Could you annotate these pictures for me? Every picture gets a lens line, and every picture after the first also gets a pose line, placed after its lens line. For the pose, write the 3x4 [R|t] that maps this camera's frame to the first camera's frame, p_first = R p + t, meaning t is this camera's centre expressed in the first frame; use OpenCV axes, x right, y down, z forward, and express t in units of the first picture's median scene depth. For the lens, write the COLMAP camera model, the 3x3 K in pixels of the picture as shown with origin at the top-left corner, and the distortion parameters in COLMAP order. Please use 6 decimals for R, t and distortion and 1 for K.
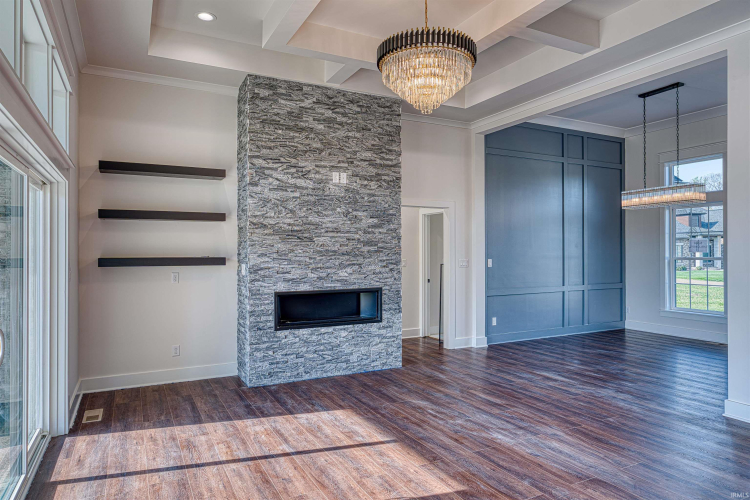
lens RADIAL K [[471.7, 0, 374.0], [0, 471.7, 250.1], [0, 0, 1]] dist [-0.007935, -0.001236]
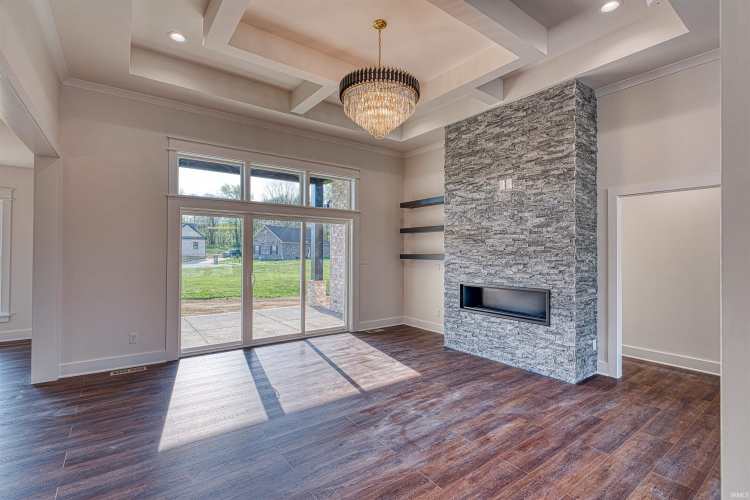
lens RADIAL K [[346.8, 0, 375.2], [0, 346.8, 248.9], [0, 0, 1]] dist [-0.011003, 0.000962]
pose [[0.162605, -0.003049, -0.986686, 0.712826], [-0.001445, 0.999993, -0.003328, 0.000341], [0.986690, 0.001966, 0.162600, 0.601718]]
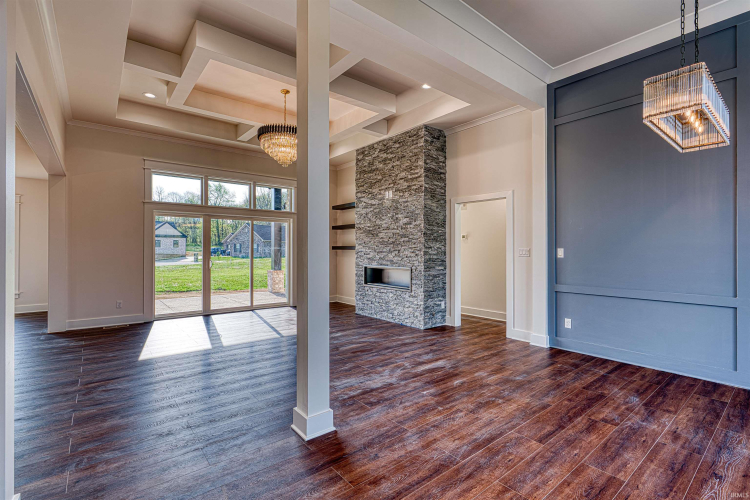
lens RADIAL K [[346.8, 0, 374.4], [0, 346.8, 250.1], [0, 0, 1]] dist [-0.011003, 0.000962]
pose [[0.203777, 0.004416, -0.979007, 1.098768], [0.000324, 0.999989, 0.004578, 0.026296], [0.979017, -0.001250, 0.203774, 0.761508]]
